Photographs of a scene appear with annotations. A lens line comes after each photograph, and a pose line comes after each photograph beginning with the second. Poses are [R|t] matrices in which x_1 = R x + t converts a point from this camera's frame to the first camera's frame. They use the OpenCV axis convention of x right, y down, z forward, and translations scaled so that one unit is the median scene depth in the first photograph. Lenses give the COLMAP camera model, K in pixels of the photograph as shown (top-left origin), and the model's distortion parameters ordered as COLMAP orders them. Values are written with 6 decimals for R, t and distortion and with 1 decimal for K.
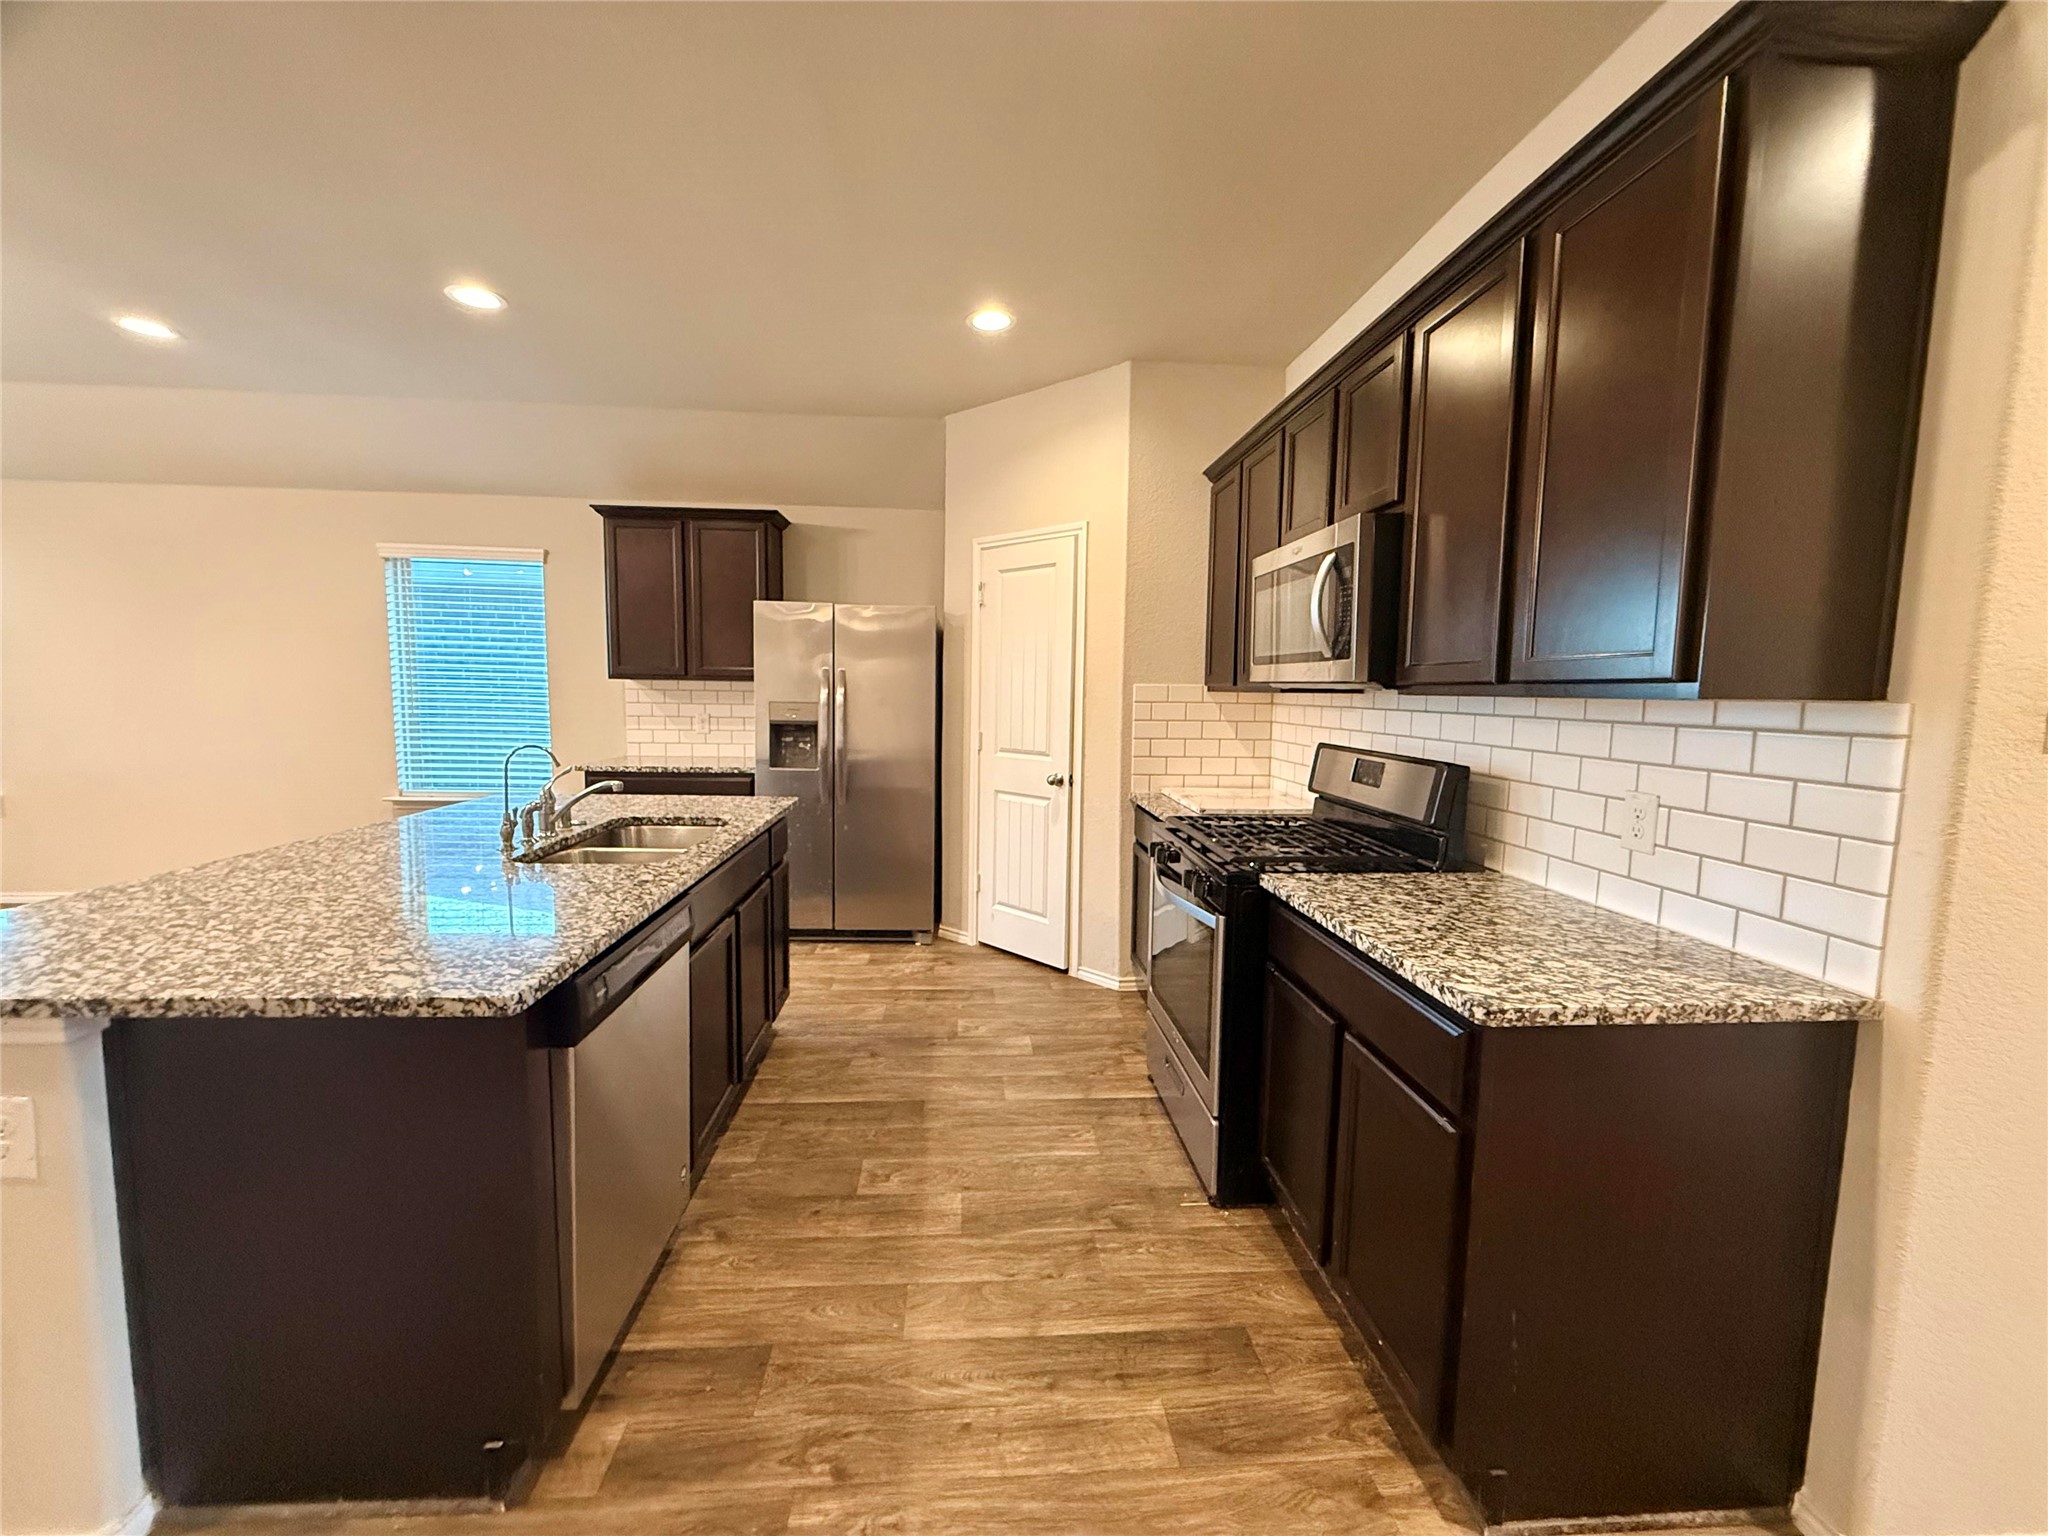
lens RADIAL K [[813.6, 0, 1015.6], [0, 813.6, 770.1], [0, 0, 1]] dist [-0.003298, -0.000104]
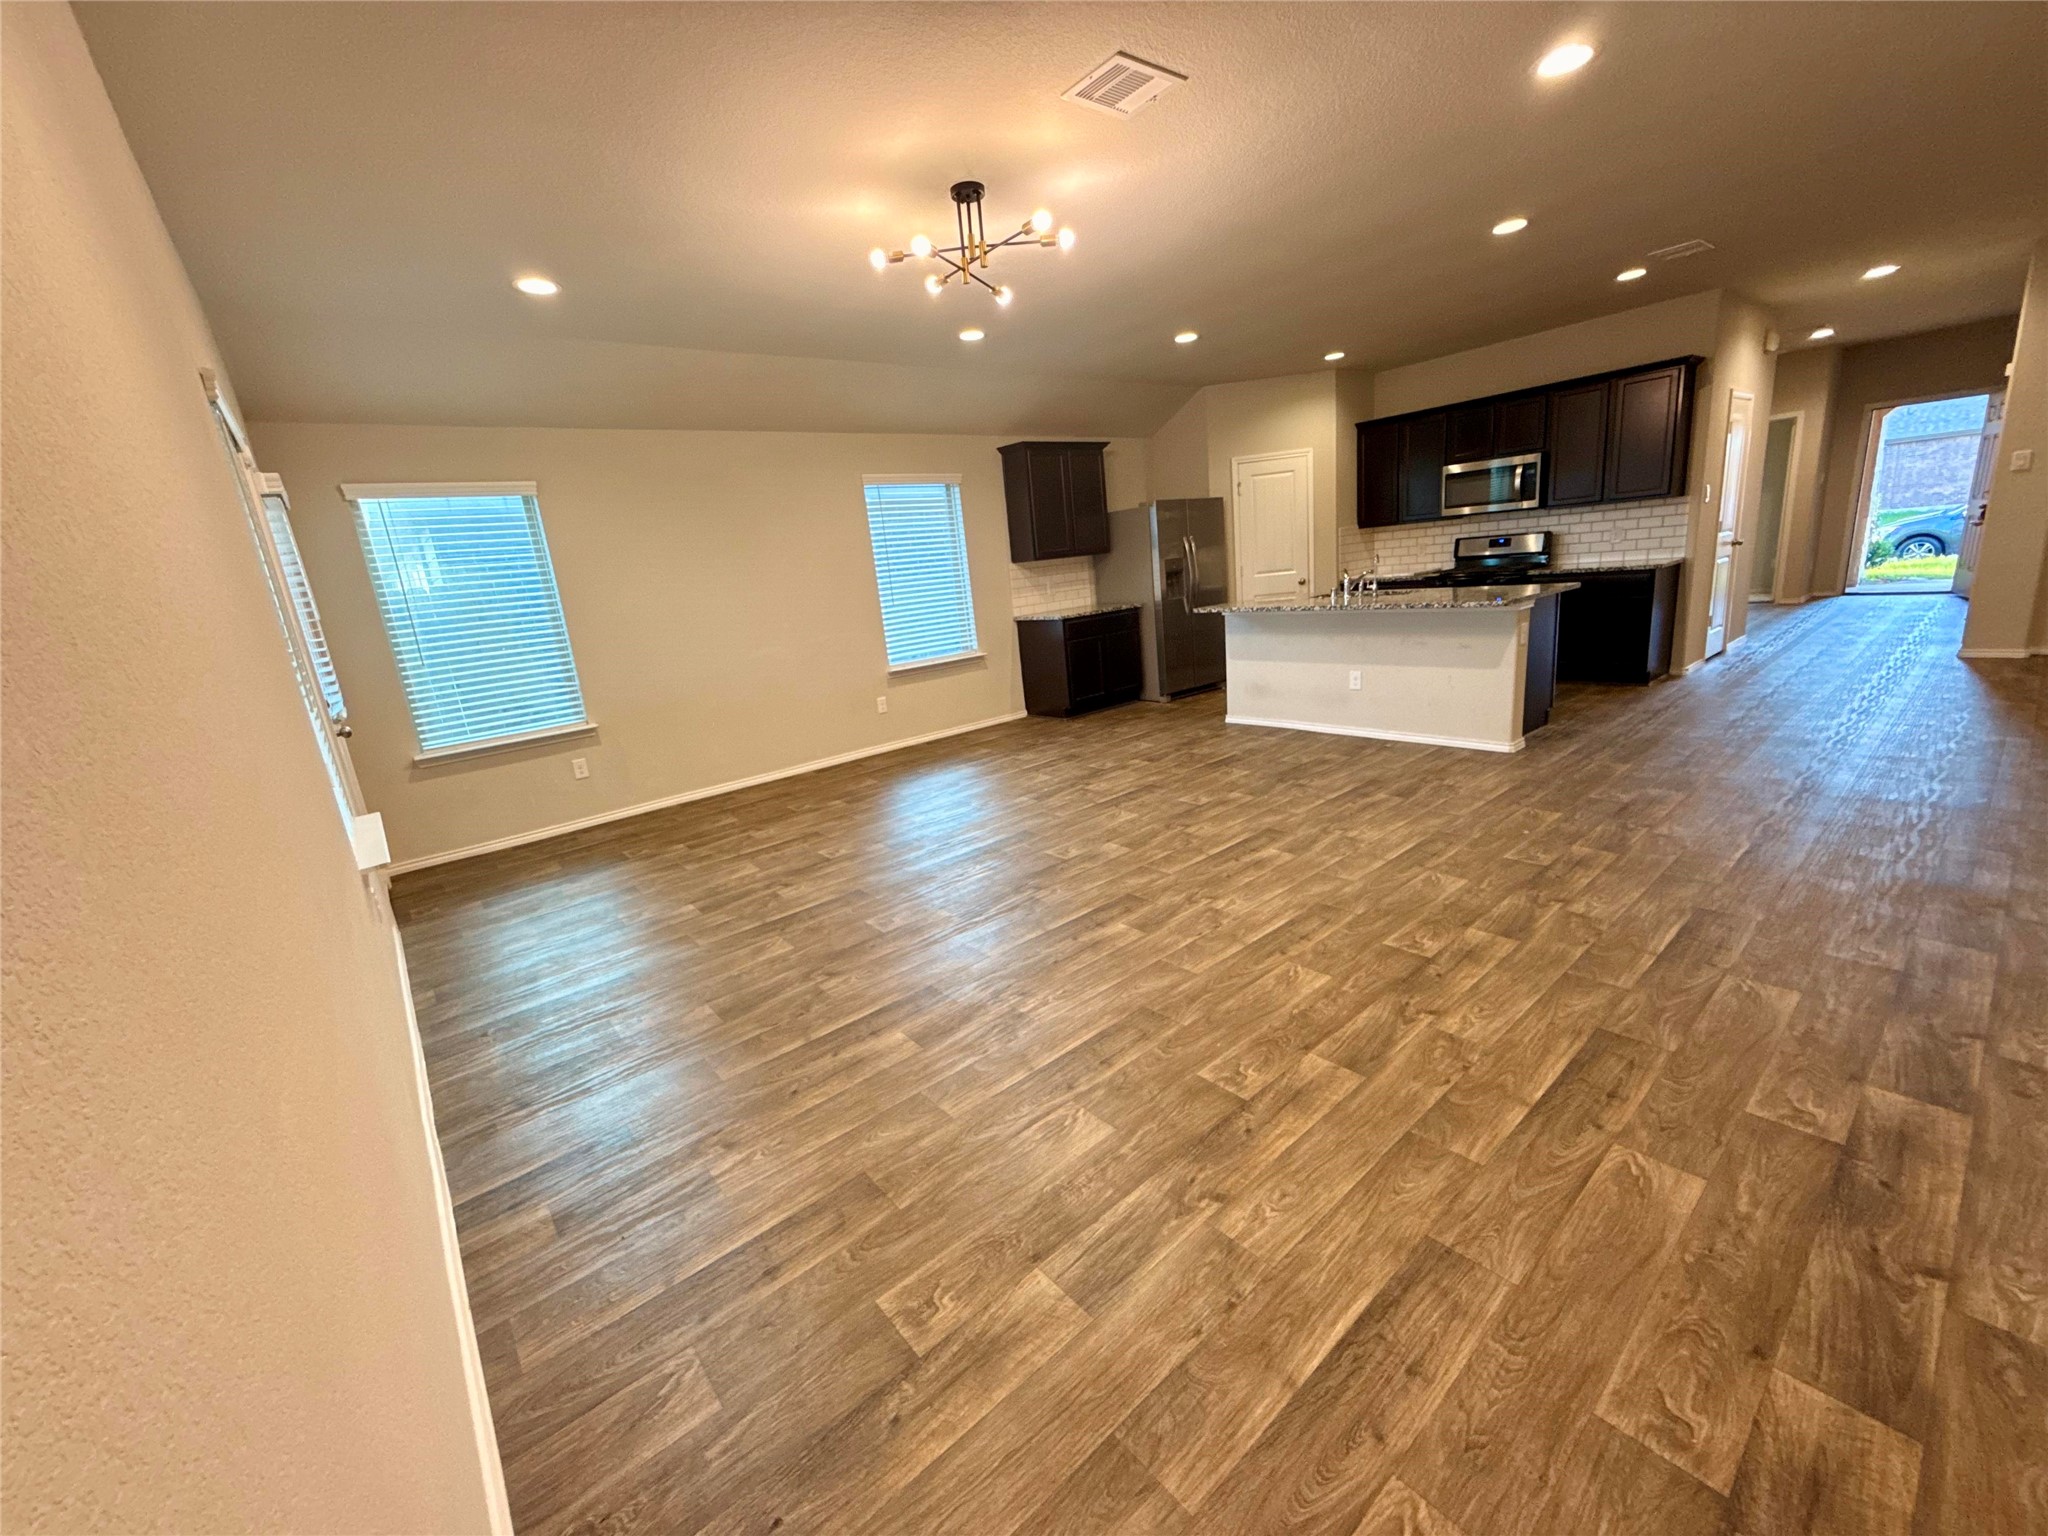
lens RADIAL K [[818.0, 0, 1012.6], [0, 818.0, 764.8], [0, 0, 1]] dist [0.000000, -0.000038]
pose [[0.812624, -0.234343, 0.533598, -5.166078], [0.169903, 0.971082, 0.167728, -0.023700], [-0.557473, -0.045640, 0.828940, -0.898958]]
